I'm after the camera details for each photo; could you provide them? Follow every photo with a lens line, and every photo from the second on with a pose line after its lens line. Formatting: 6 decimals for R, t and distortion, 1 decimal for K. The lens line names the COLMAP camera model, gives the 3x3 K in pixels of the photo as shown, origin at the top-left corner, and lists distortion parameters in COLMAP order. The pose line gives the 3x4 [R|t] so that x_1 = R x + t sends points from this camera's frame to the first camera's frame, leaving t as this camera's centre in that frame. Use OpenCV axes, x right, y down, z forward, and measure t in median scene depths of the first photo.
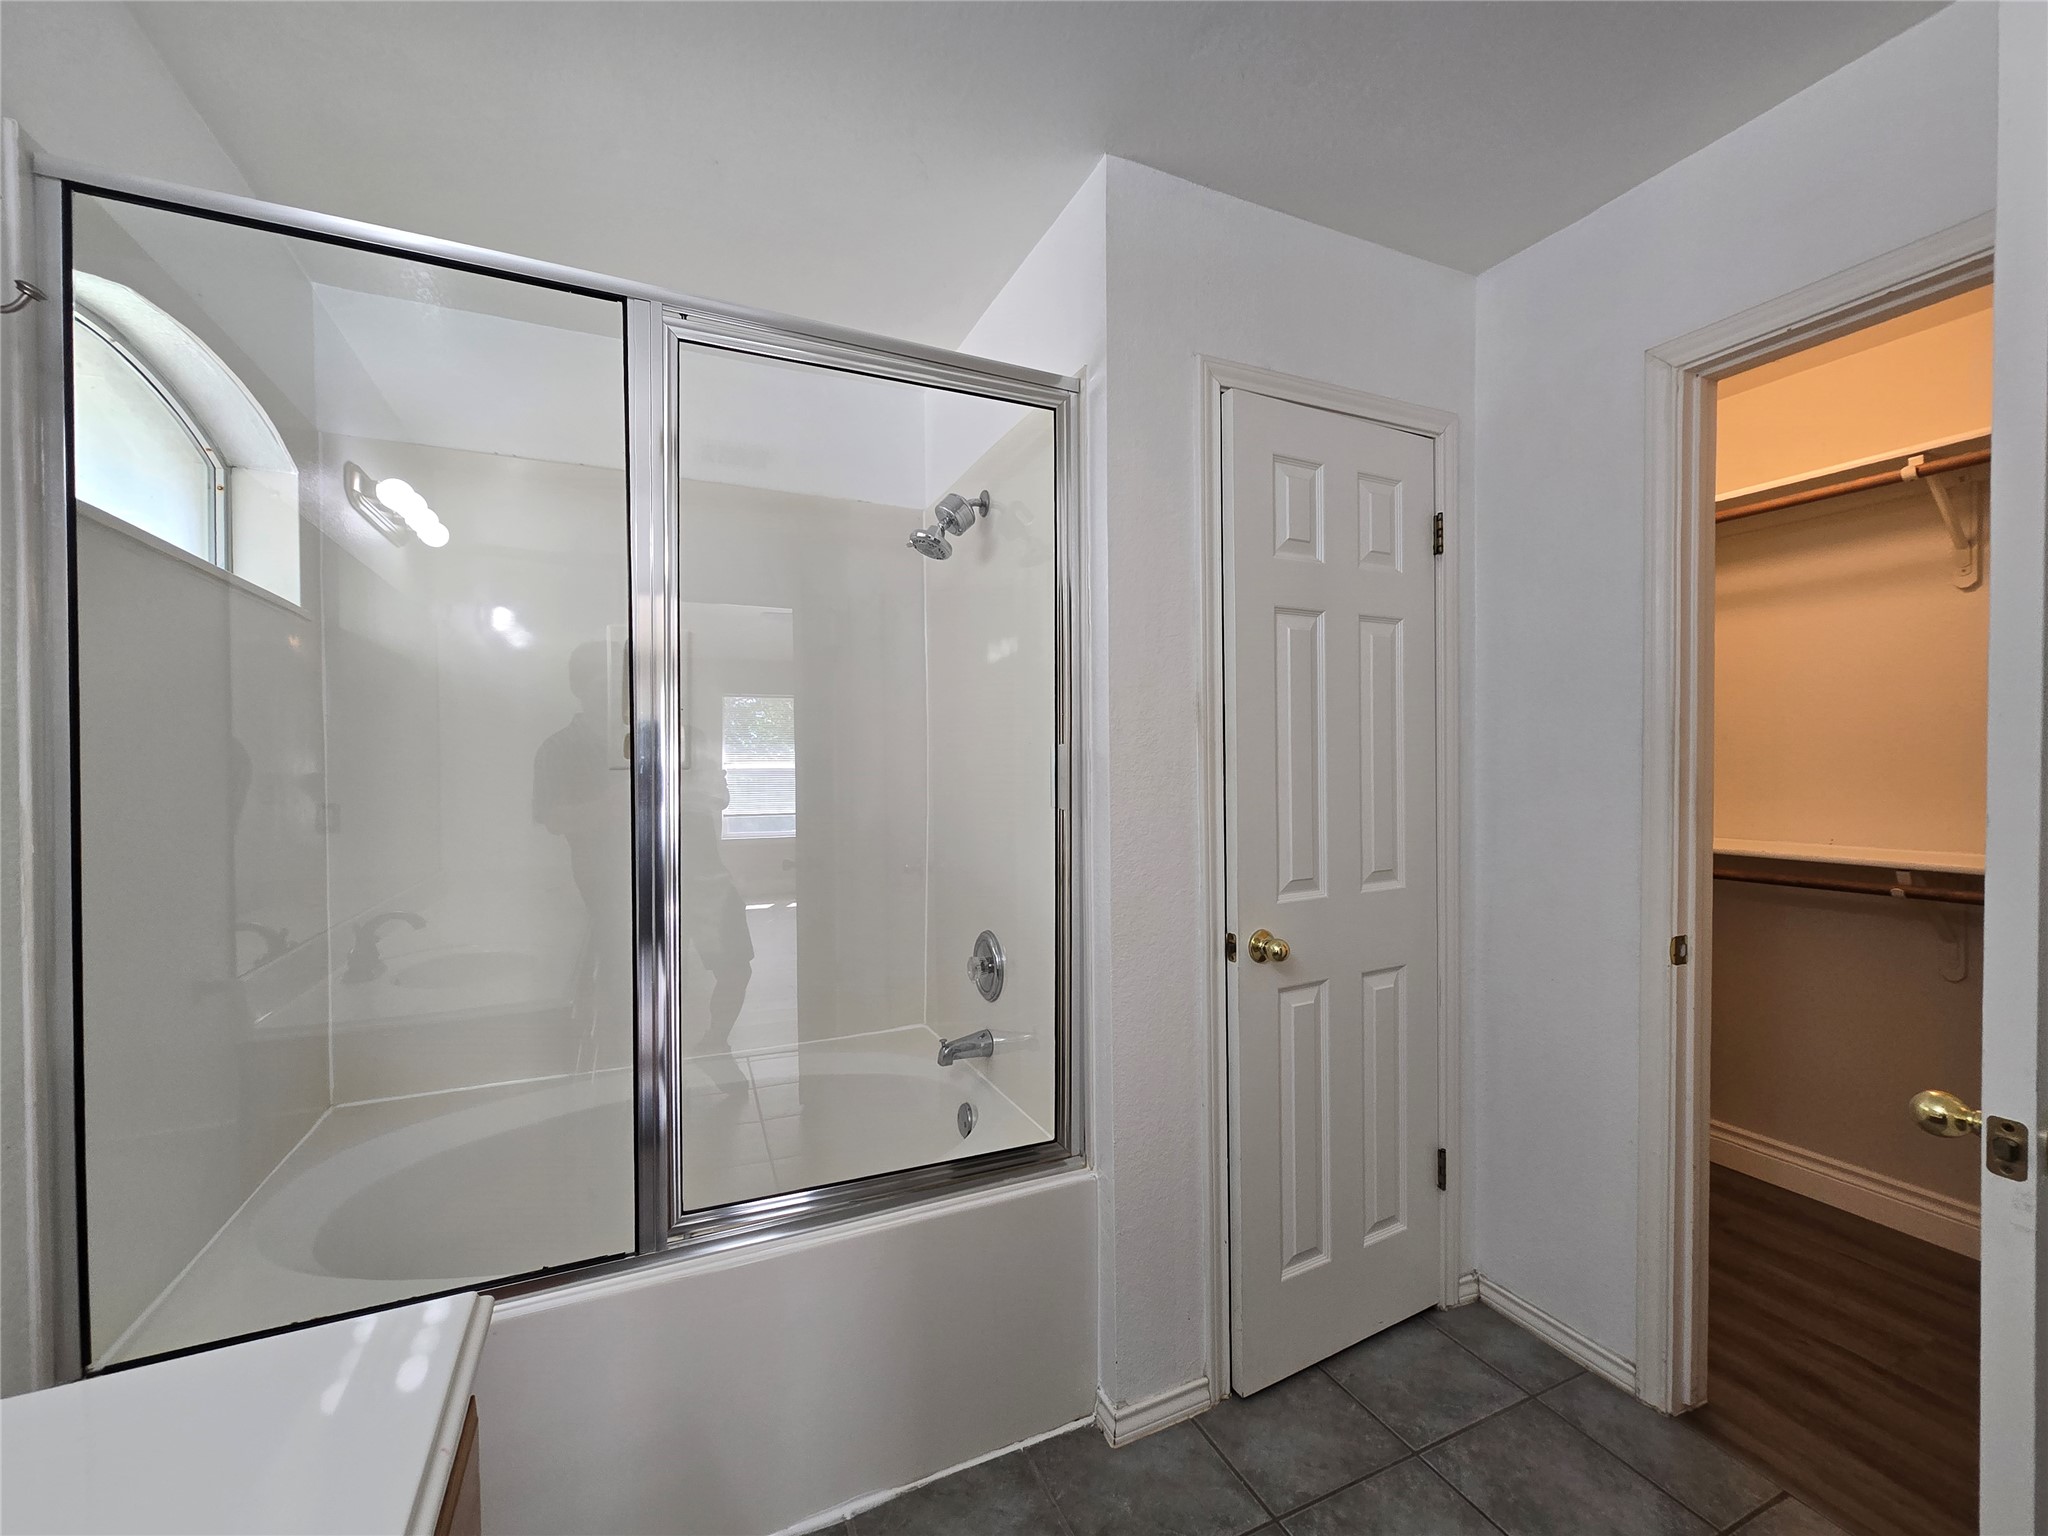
lens RADIAL K [[833.9, 0, 1033.0], [0, 833.9, 766.5], [0, 0, 1]] dist [-0.004915, 0.001348]
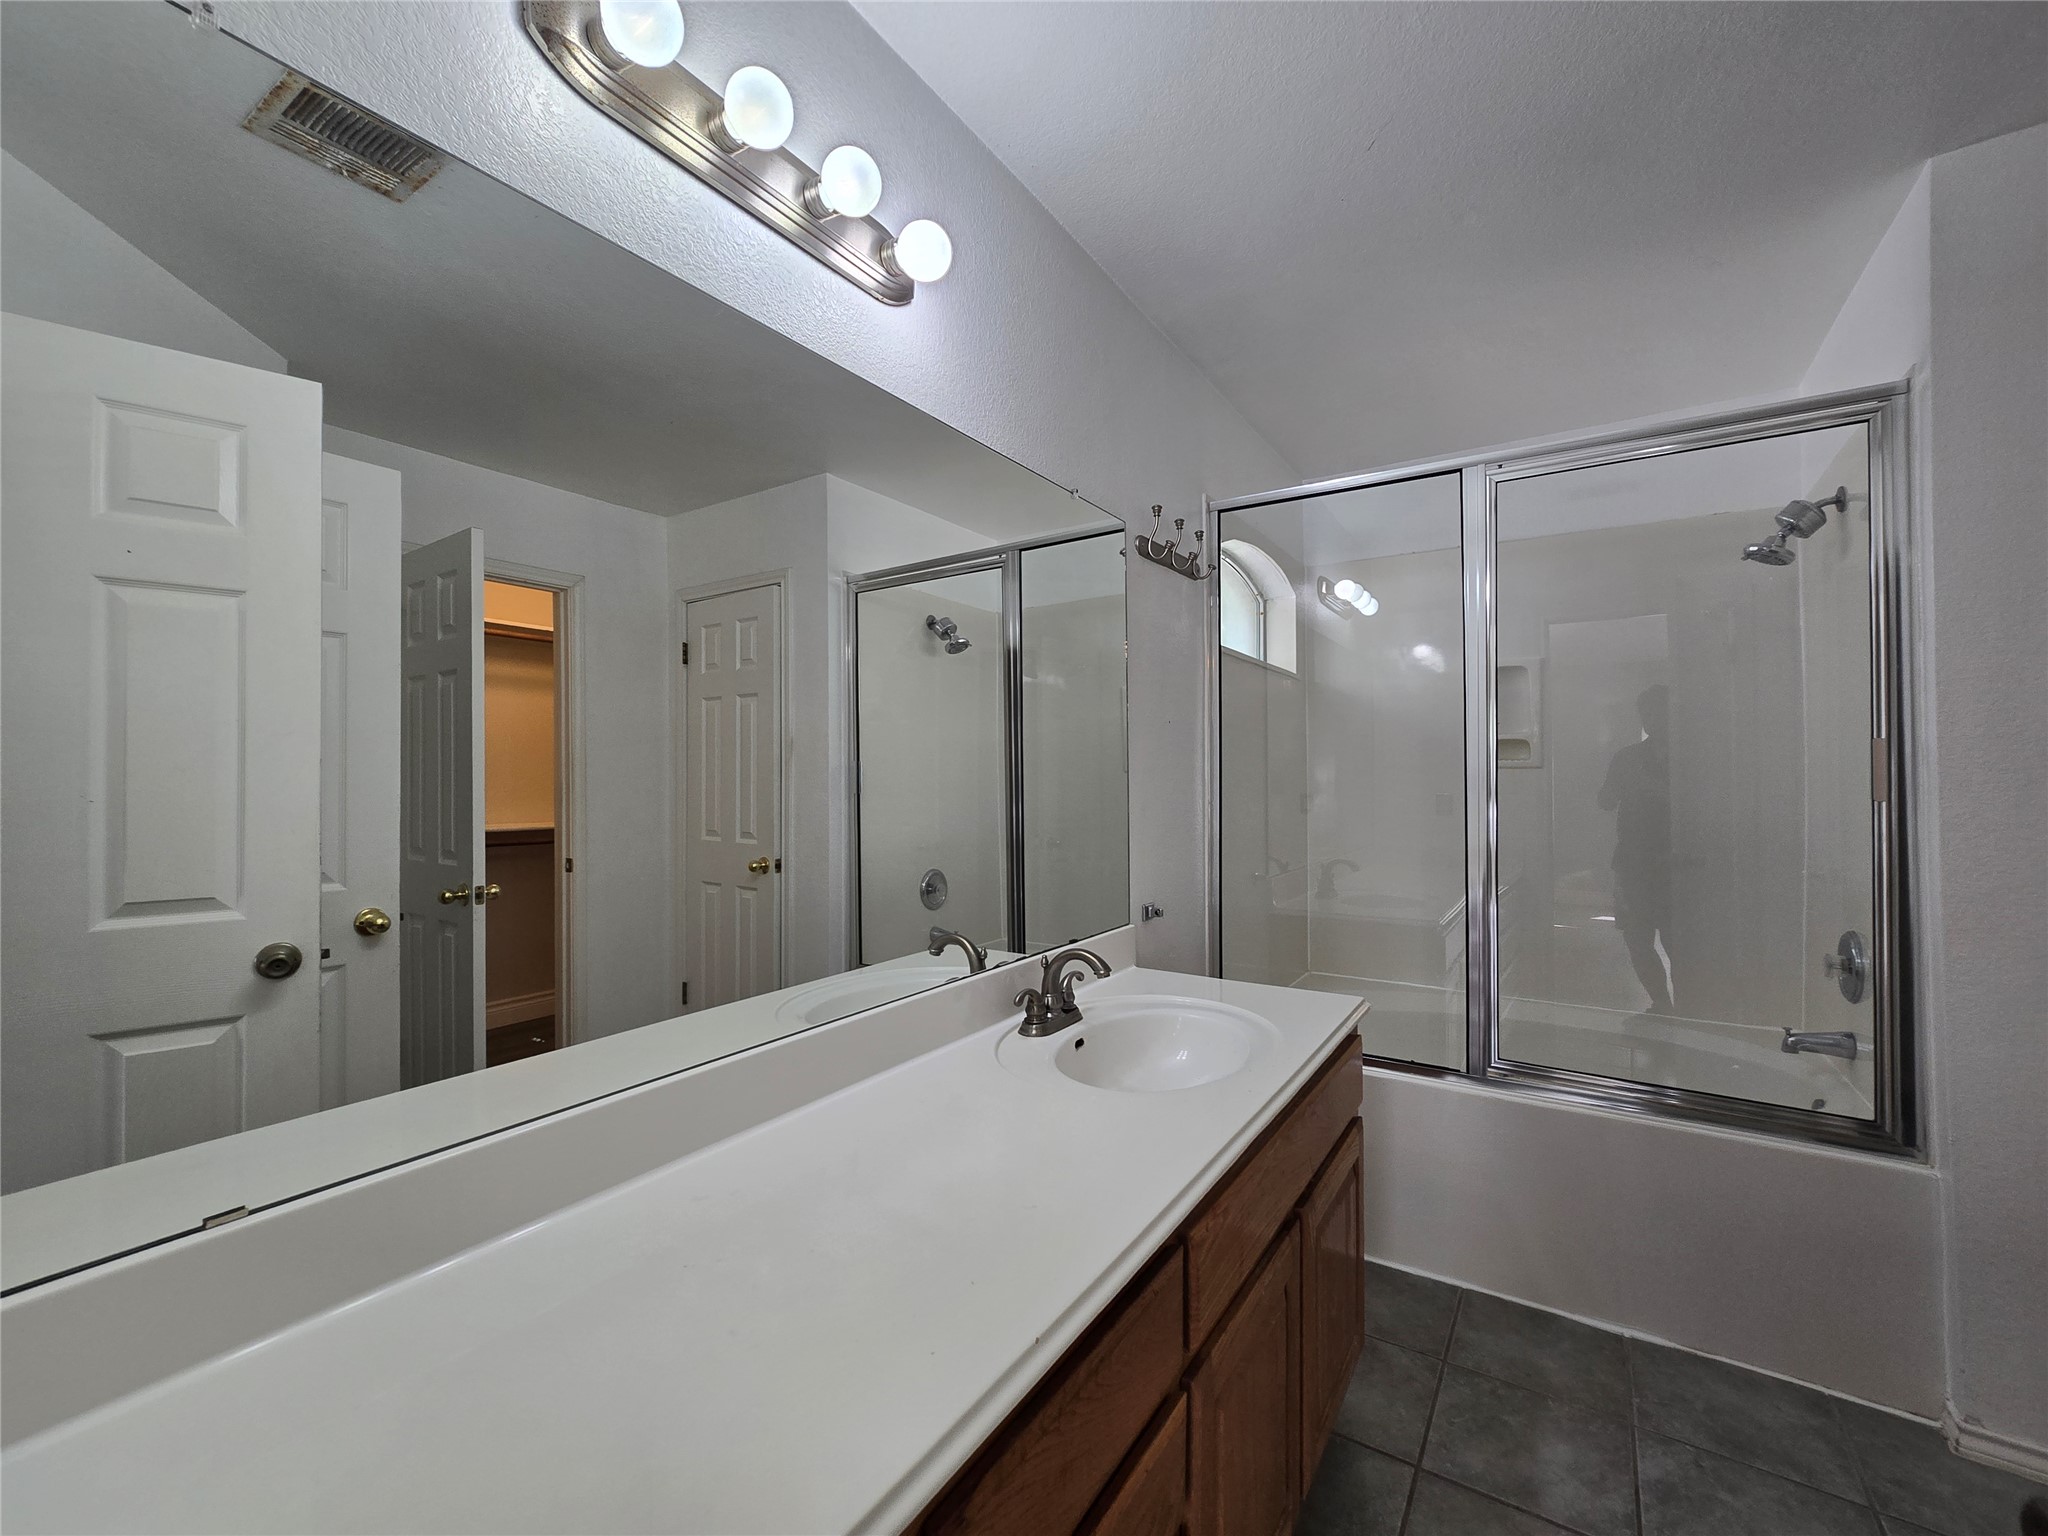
lens RADIAL K [[833.9, 0, 1032.5], [0, 833.9, 766.6], [0, 0, 1]] dist [-0.004915, 0.001348]
pose [[0.523204, -0.005733, -0.852188, 0.310294], [-0.004601, 0.999944, -0.009552, 0.018934], [0.852195, 0.008919, 0.523148, -0.376312]]
